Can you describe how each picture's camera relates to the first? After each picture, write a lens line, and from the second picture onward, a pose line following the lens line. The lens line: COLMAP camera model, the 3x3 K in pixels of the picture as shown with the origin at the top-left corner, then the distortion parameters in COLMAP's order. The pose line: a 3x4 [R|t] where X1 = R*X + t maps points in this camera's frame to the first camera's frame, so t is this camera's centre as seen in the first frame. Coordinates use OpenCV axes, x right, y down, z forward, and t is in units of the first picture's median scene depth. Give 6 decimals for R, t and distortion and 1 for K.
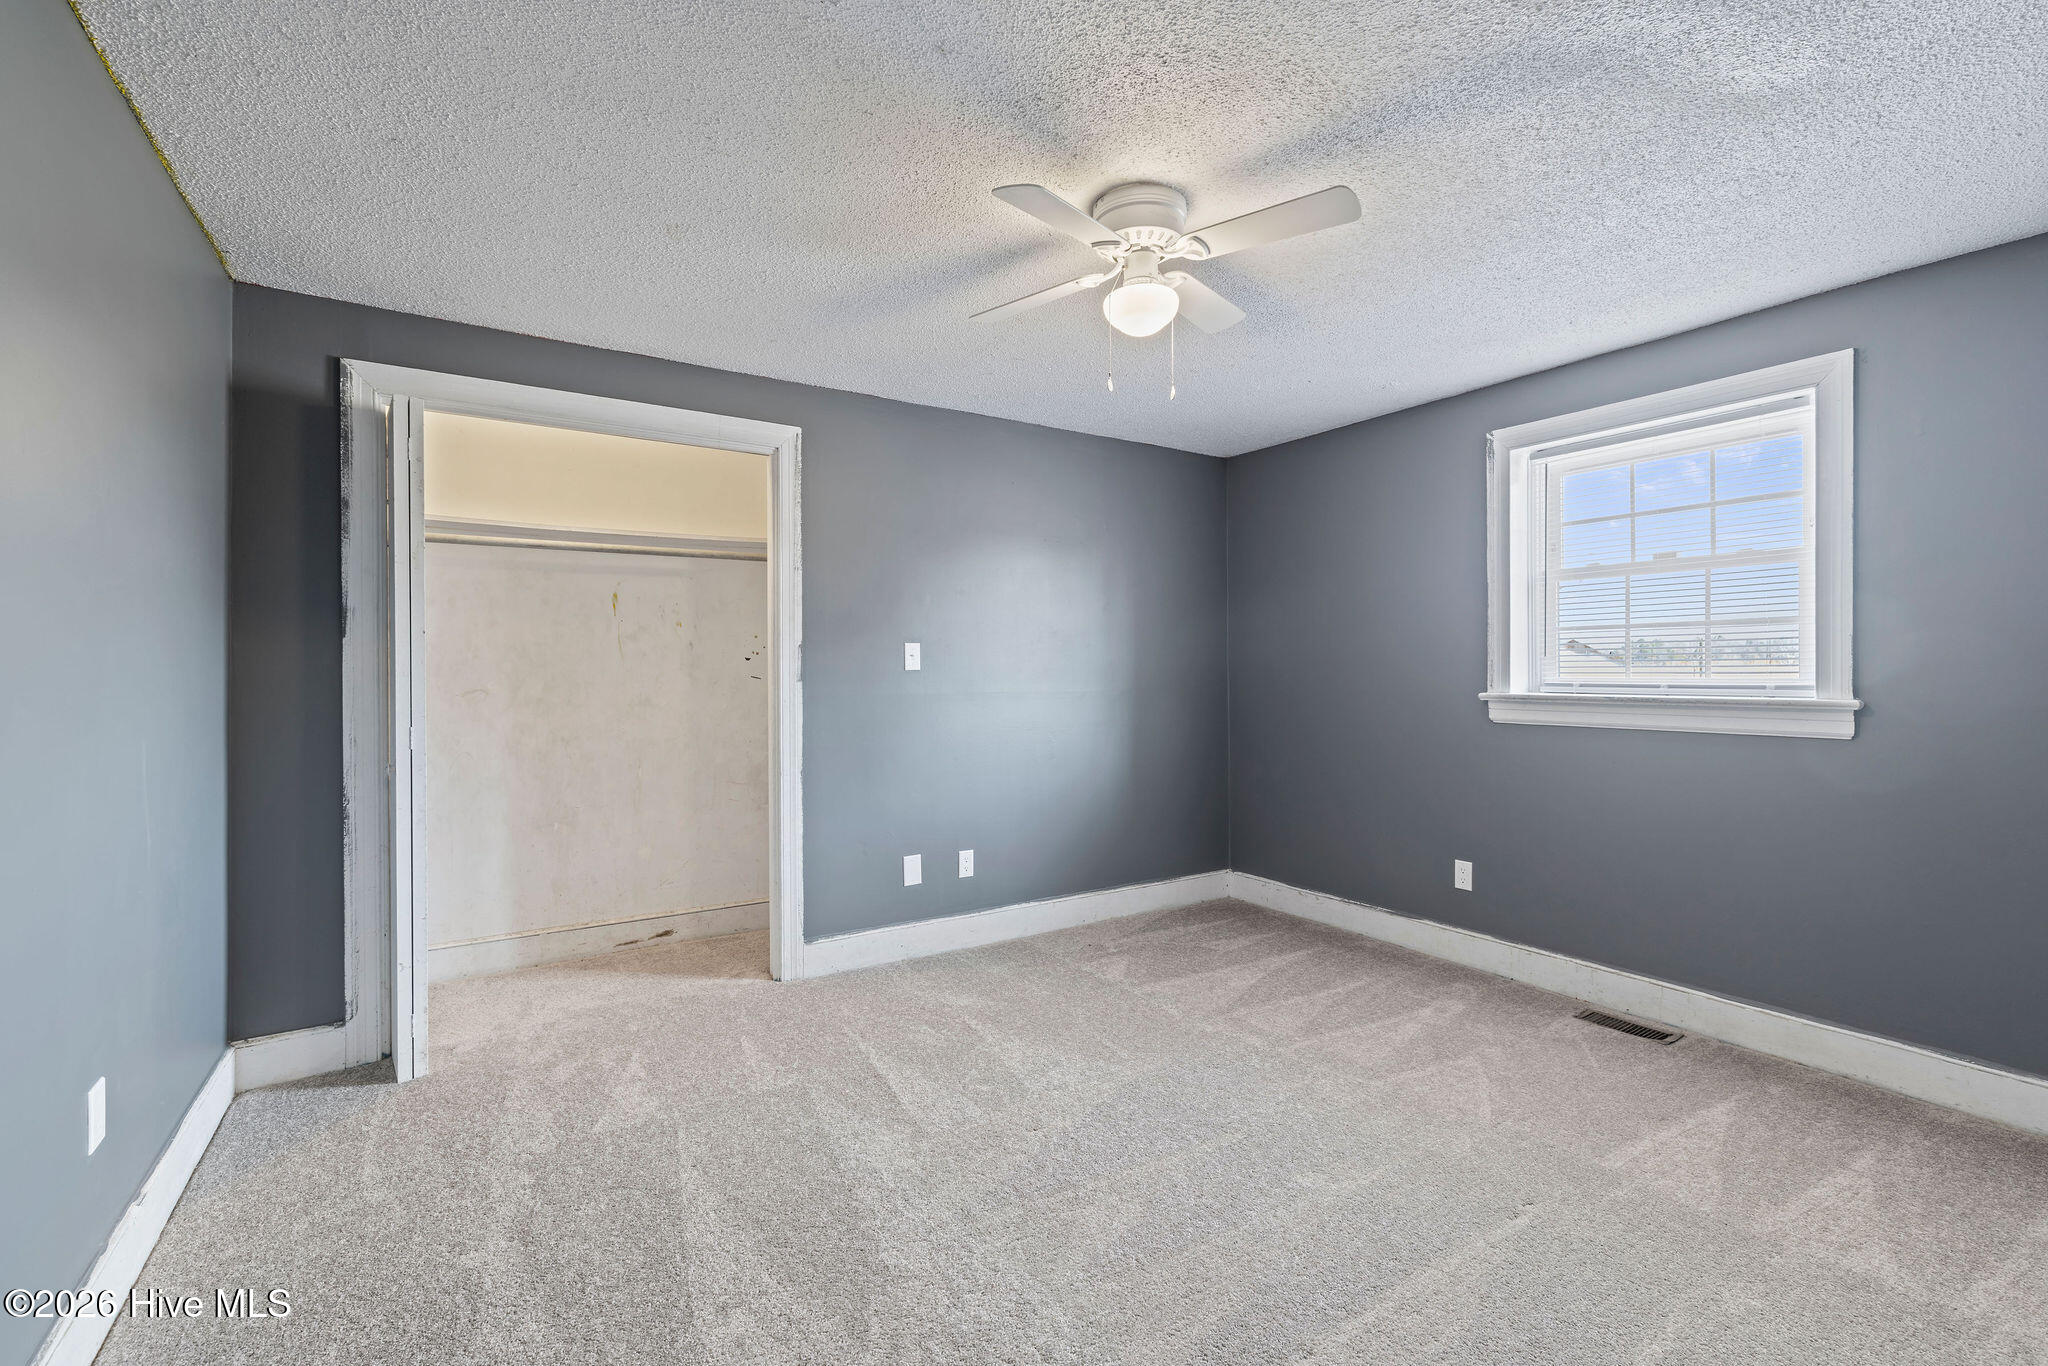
lens RADIAL K [[872.9, 0, 1013.2], [0, 872.9, 681.6], [0, 0, 1]] dist [-0.004757, 0.002236]
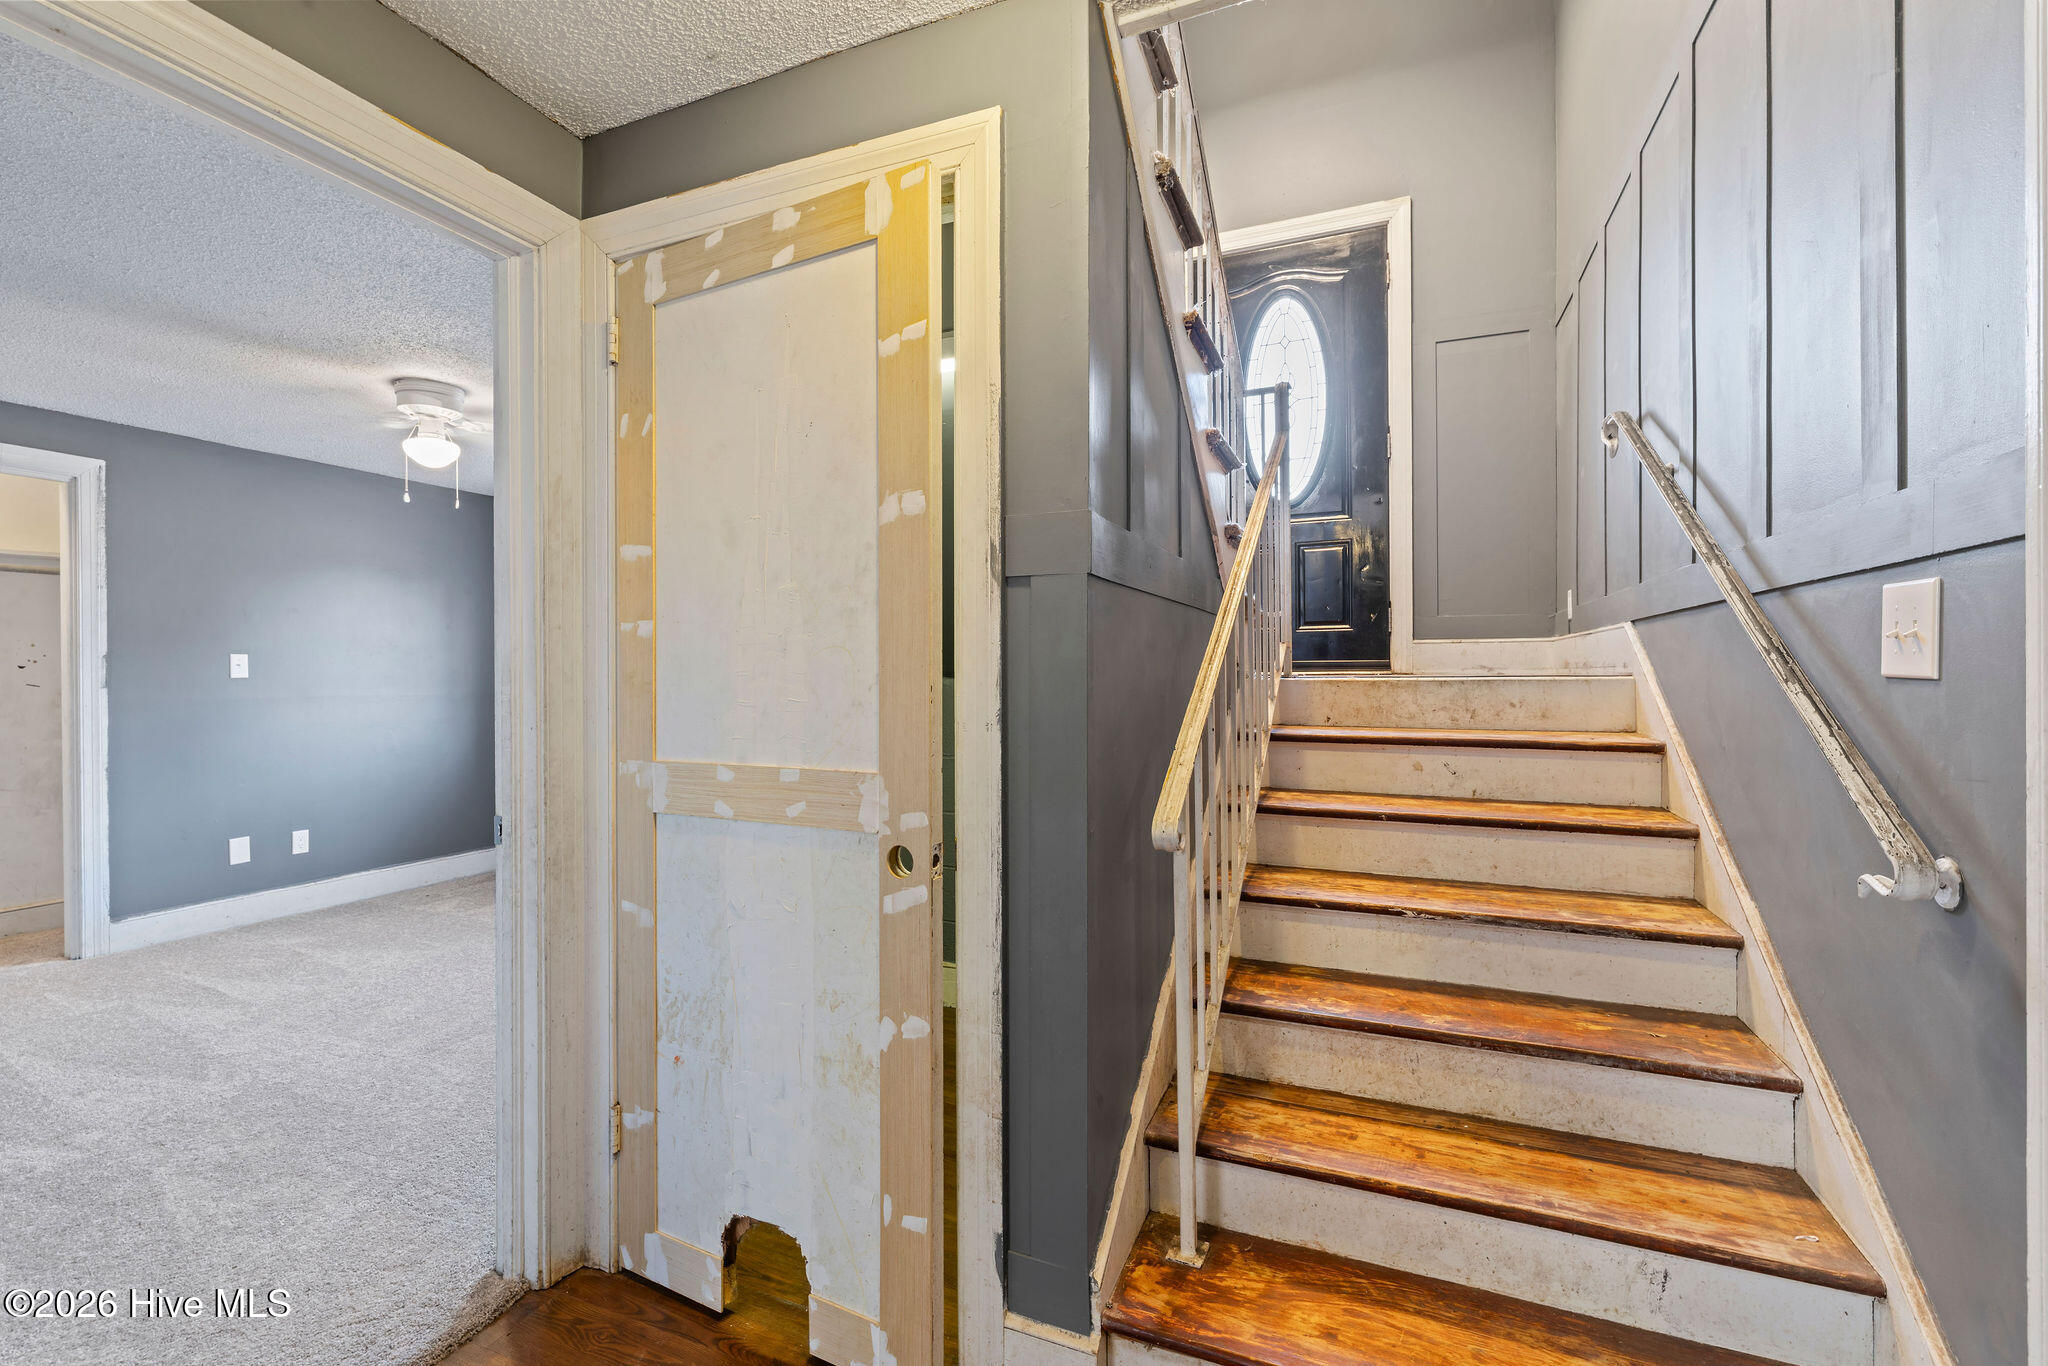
lens RADIAL K [[872.9, 0, 1023.1], [0, 872.9, 678.6], [0, 0, 1]] dist [-0.004757, 0.002236]
pose [[0.812878, -0.003272, 0.582425, 0.085064], [0.009311, 0.999929, -0.007377, 0.009320], [-0.582360, 0.011420, 0.812851, -0.807731]]
